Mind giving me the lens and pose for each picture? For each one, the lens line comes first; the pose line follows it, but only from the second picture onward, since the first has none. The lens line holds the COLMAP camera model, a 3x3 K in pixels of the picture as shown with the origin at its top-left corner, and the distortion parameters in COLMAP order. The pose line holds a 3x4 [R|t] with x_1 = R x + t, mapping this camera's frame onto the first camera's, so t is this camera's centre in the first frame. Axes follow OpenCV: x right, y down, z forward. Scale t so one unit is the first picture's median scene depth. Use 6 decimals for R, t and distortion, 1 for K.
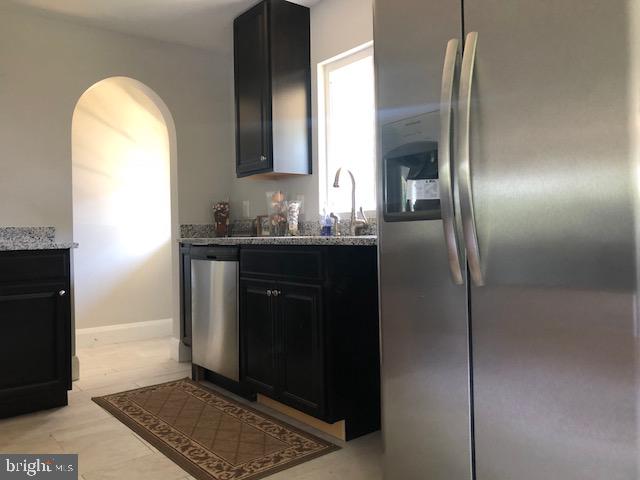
lens RADIAL K [[523.4, 0, 320.0], [0, 523.4, 240.0], [0, 0, 1]] dist [0.038178, -0.039777]
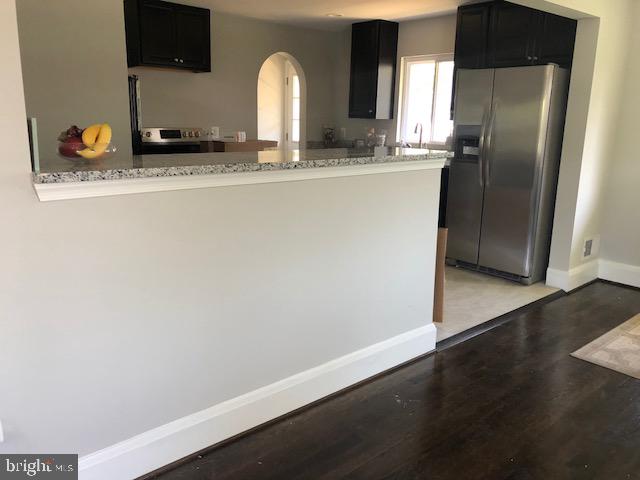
lens RADIAL K [[519.6, 0, 320.0], [0, 519.6, 240.0], [0, 0, 1]] dist [0.010846, -0.006170]
pose [[0.997921, 0.028454, 0.057825, -0.415349], [-0.040428, 0.975141, 0.217865, -0.114991], [-0.050188, -0.219750, 0.974264, -0.966691]]
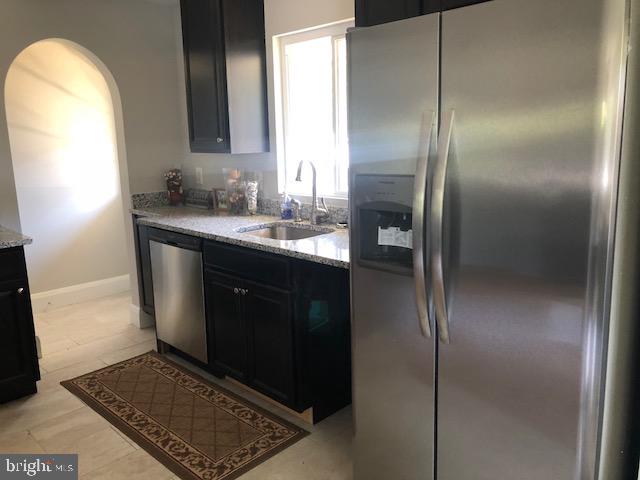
lens RADIAL K [[523.4, 0, 320.0], [0, 523.4, 240.0], [0, 0, 1]] dist [0.038178, -0.039777]
pose [[0.993563, -0.029061, 0.109492, -0.038614], [0.008325, 0.982652, 0.185271, -0.166105], [-0.112976, -0.183166, 0.976569, -0.007443]]
